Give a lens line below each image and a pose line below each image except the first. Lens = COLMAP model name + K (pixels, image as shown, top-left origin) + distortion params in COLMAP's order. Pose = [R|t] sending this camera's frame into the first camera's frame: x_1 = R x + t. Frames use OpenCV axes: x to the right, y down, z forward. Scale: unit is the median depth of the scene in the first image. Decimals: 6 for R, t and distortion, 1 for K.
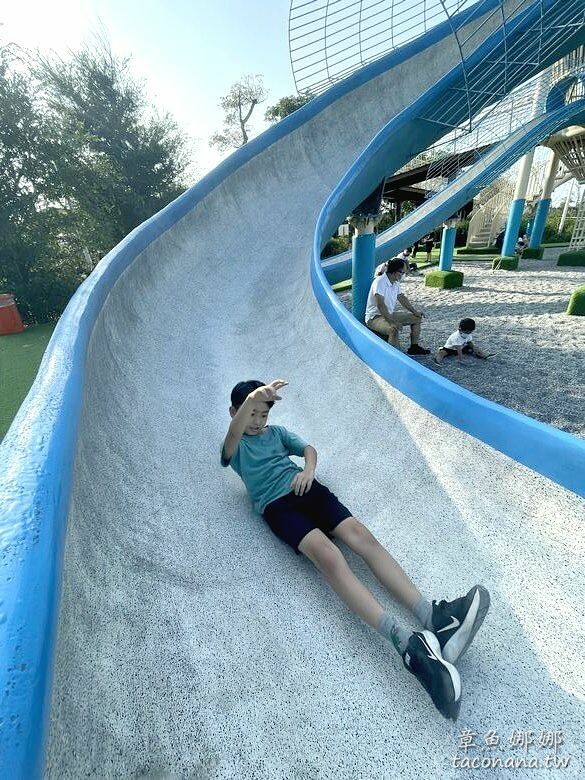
lens RADIAL K [[314.8, 0, 296.8], [0, 314.8, 386.5], [0, 0, 1]] dist [-0.005053, 0.001084]
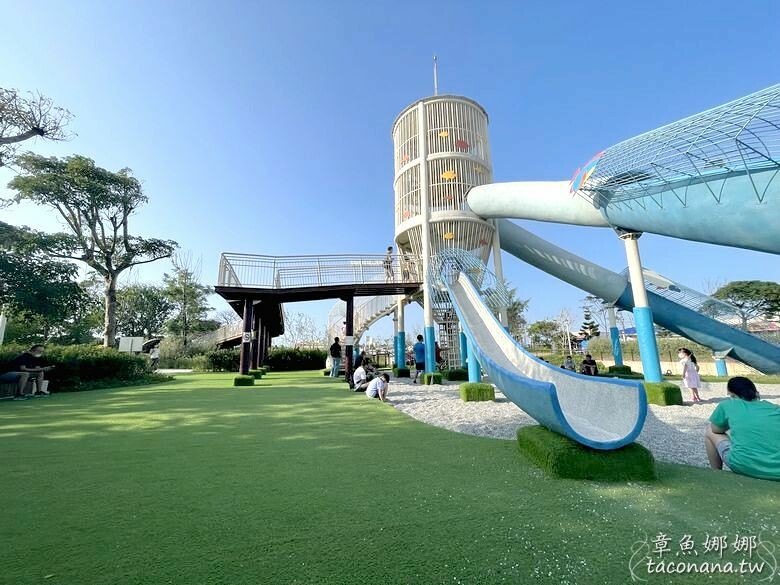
lens RADIAL K [[314.8, 0, 386.9], [0, 314.8, 290.4], [0, 0, 1]] dist [-0.005053, 0.001084]
pose [[0.463609, 0.240928, 0.852655, -0.484211], [0.363946, 0.825611, -0.431173, -0.295746], [-0.807843, 0.510216, 0.295076, 0.821494]]
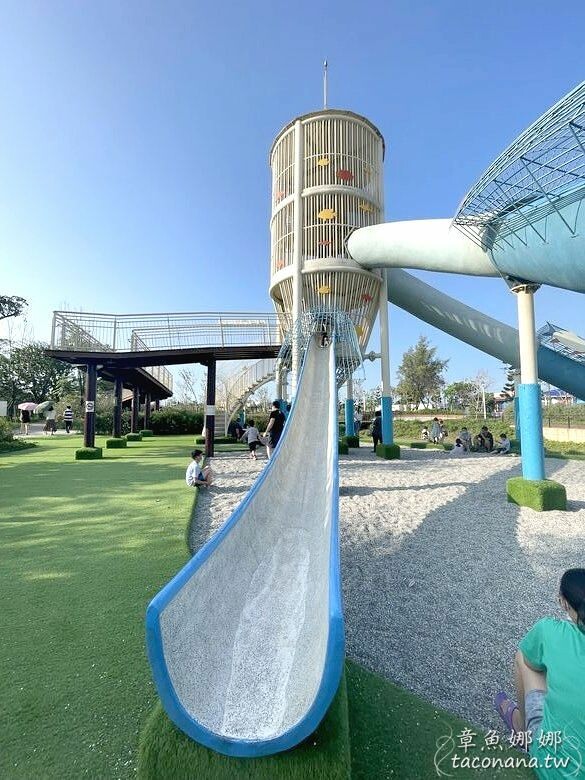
lens RADIAL K [[314.8, 0, 296.8], [0, 314.8, 386.5], [0, 0, 1]] dist [-0.005053, 0.001084]
pose [[0.497175, 0.139949, 0.856289, -0.229163], [0.341778, 0.875524, -0.341535, -0.309780], [-0.797499, 0.462463, 0.387457, 0.672565]]
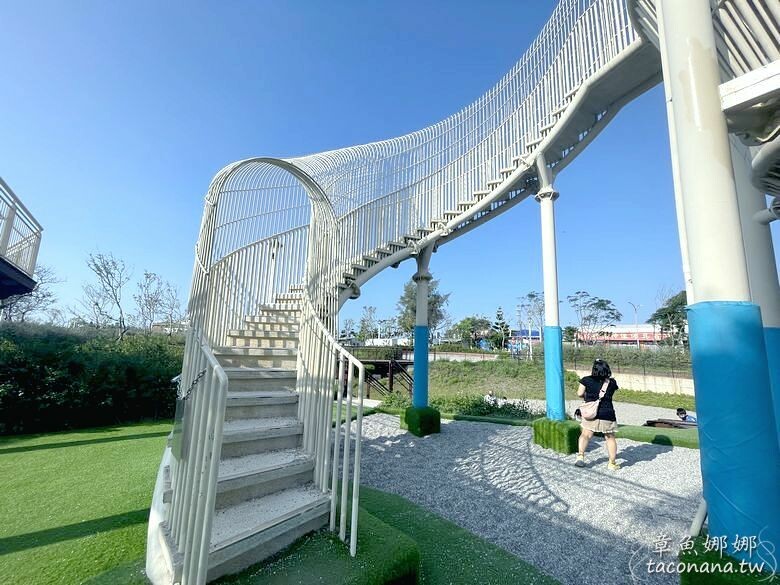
lens RADIAL K [[314.8, 0, 386.9], [0, 314.8, 290.4], [0, 0, 1]] dist [-0.005053, 0.001084]
pose [[0.124314, 0.244659, 0.961607, 0.781748], [0.388983, 0.879535, -0.274064, -0.874950], [-0.912819, 0.408119, 0.014170, 1.648484]]
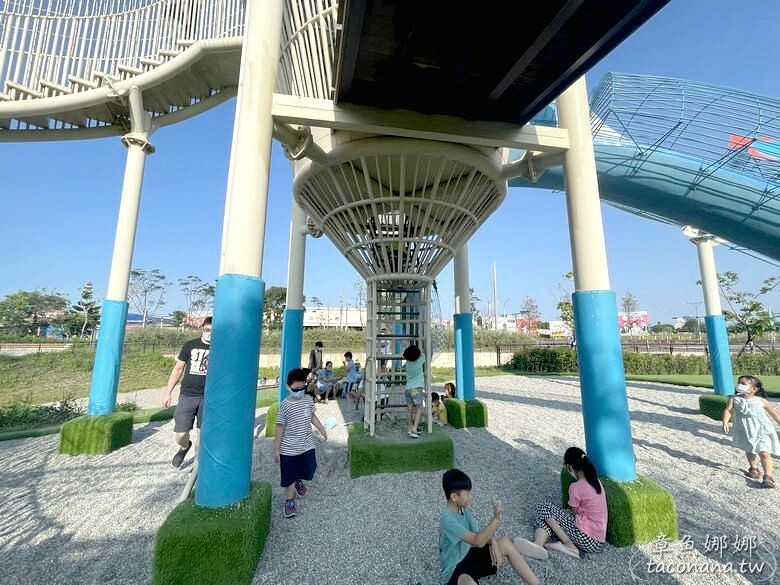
lens RADIAL K [[316.2, 0, 388.0], [0, 316.2, 290.7], [0, 0, 1]] dist [-0.008694, 0.000041]
pose [[-0.825417, 0.153614, 0.543222, 0.801503], [0.297143, 0.936401, 0.186706, -0.829722], [-0.479993, 0.315525, -0.818566, 1.576971]]
